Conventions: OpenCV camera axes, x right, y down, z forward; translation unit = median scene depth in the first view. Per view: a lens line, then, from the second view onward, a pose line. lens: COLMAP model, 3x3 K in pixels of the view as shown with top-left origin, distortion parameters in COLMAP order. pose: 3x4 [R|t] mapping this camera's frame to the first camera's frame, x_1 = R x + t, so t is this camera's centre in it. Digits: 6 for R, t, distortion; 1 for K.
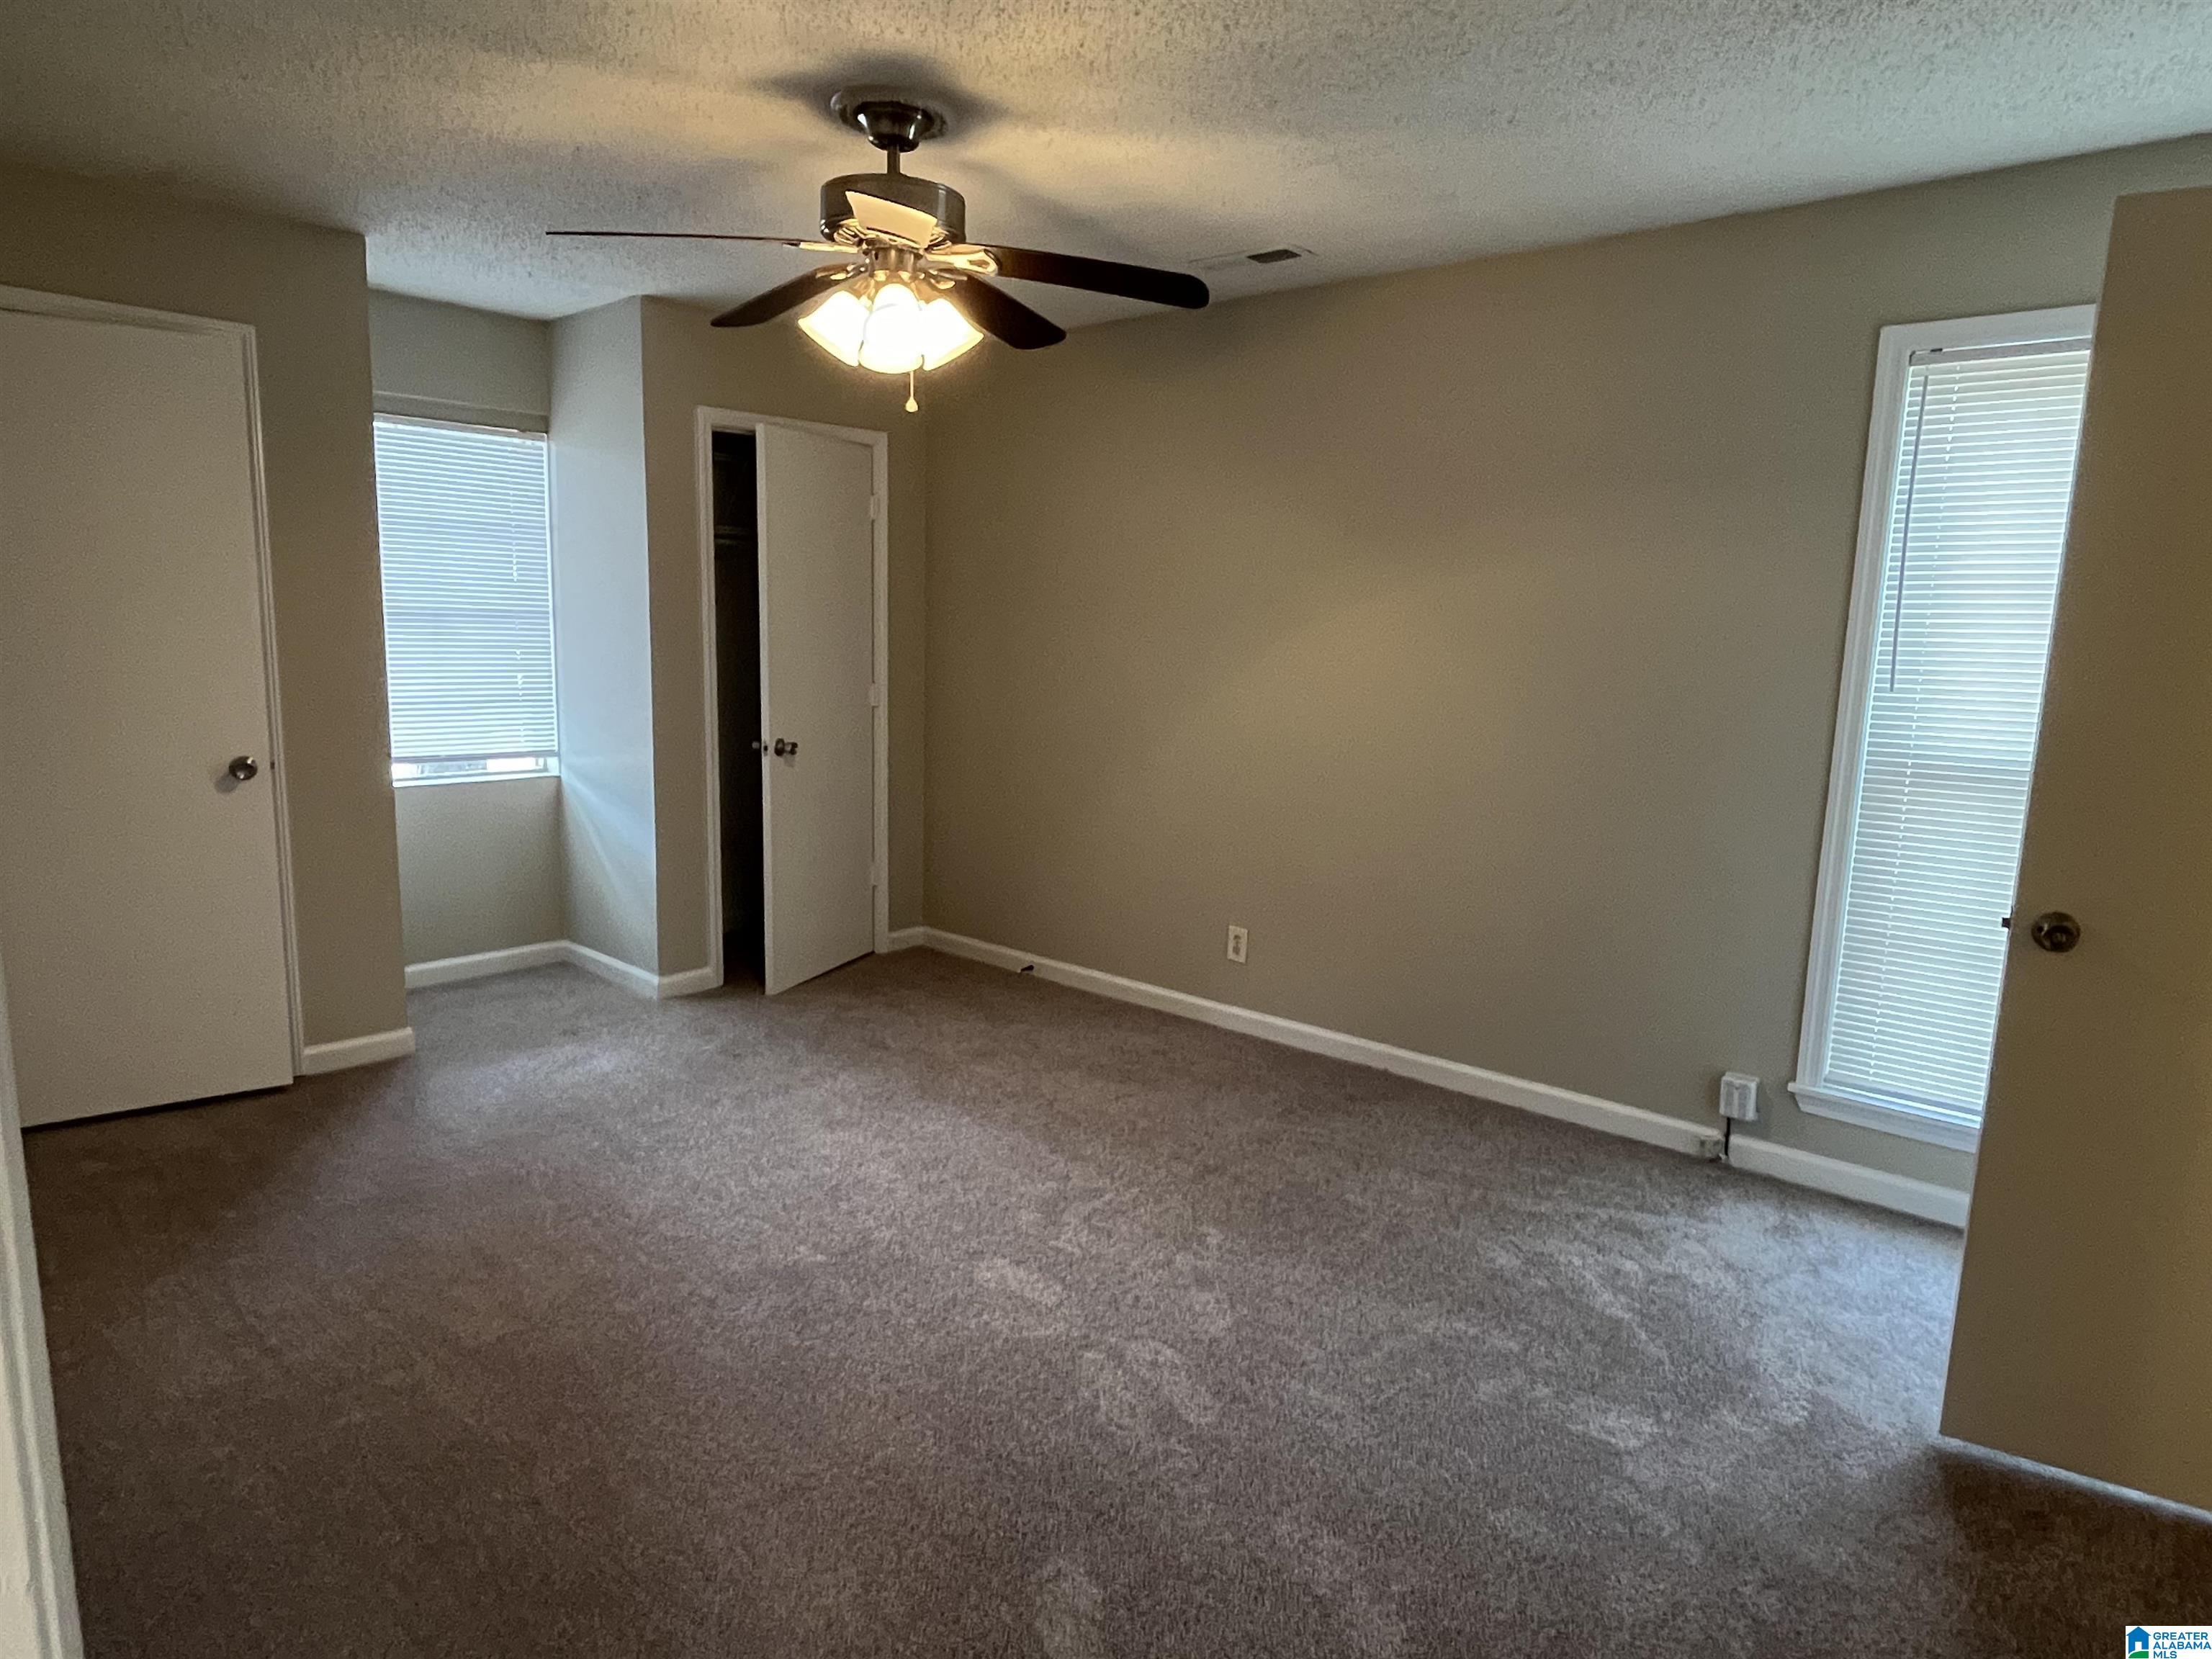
lens RADIAL K [[1310.7, 0, 1105.8], [0, 1310.7, 826.3], [0, 0, 1]] dist [0.000044, -0.001895]
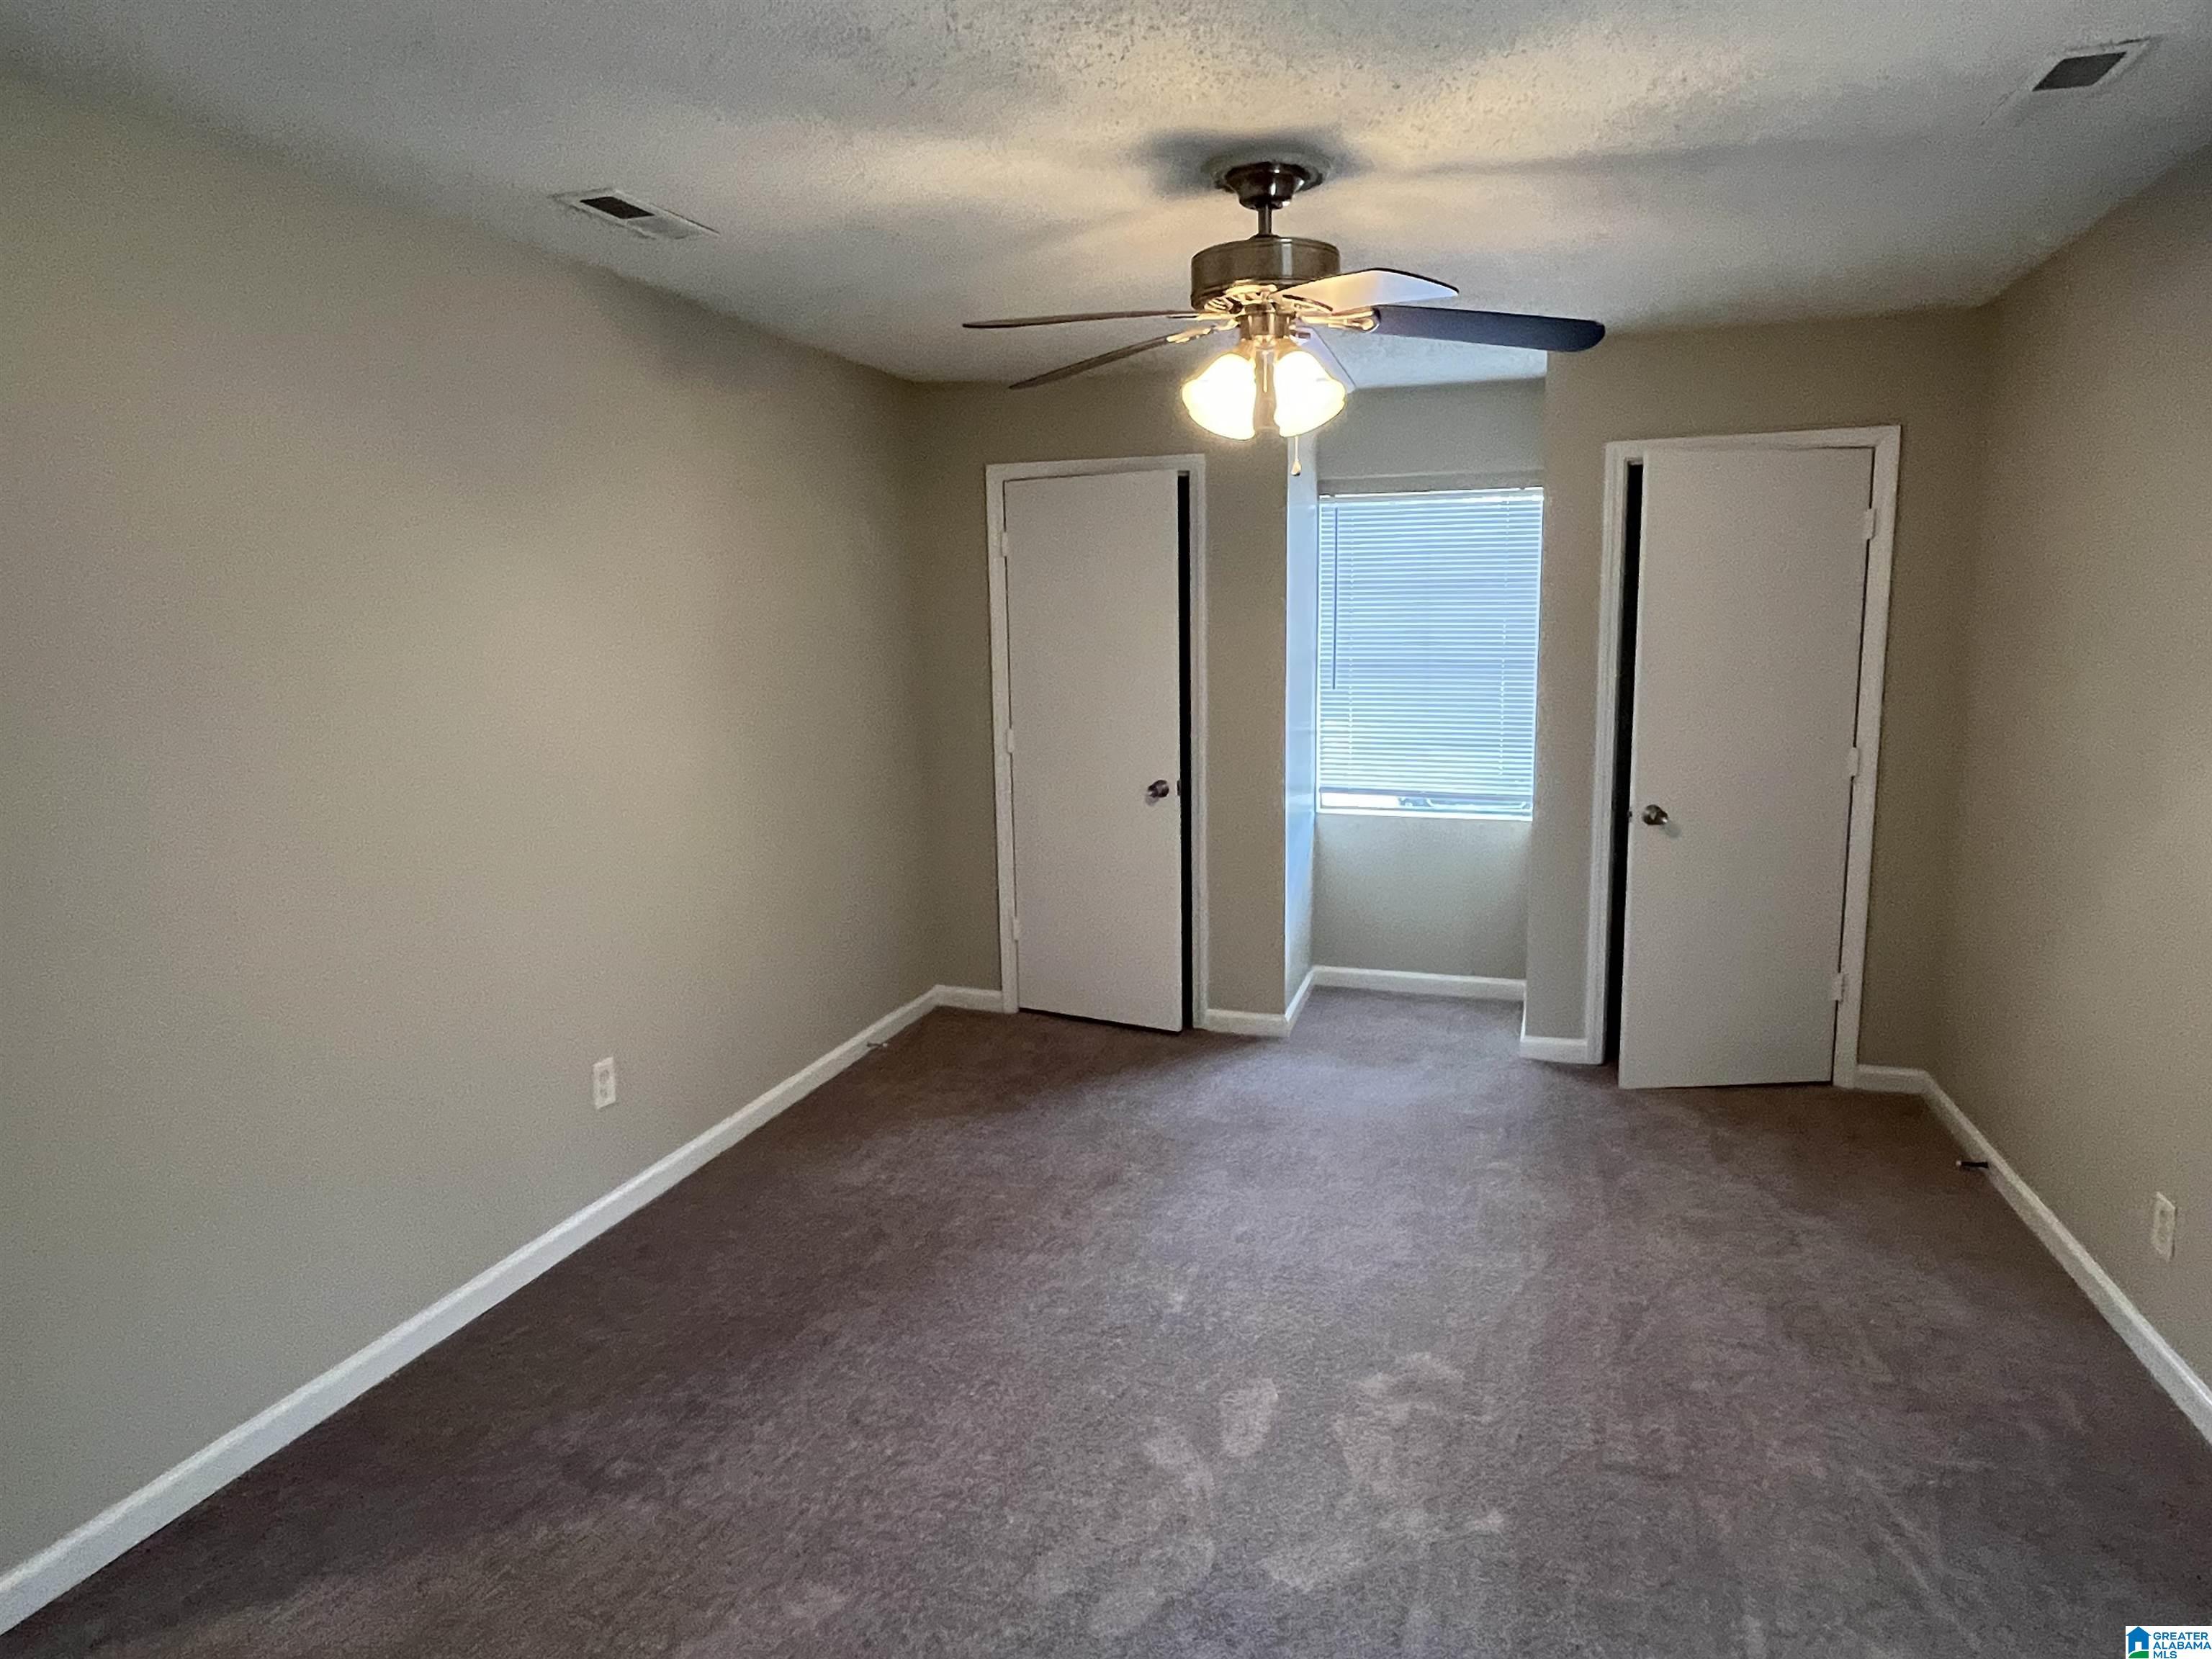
lens RADIAL K [[1310.7, 0, 1107.0], [0, 1310.7, 833.2], [0, 0, 1]] dist [0.000044, -0.001895]
pose [[0.403688, 0.116737, -0.907419, 0.437401], [-0.120362, 0.989982, 0.073812, -0.074633], [0.906945, 0.079422, 0.413694, 0.324492]]
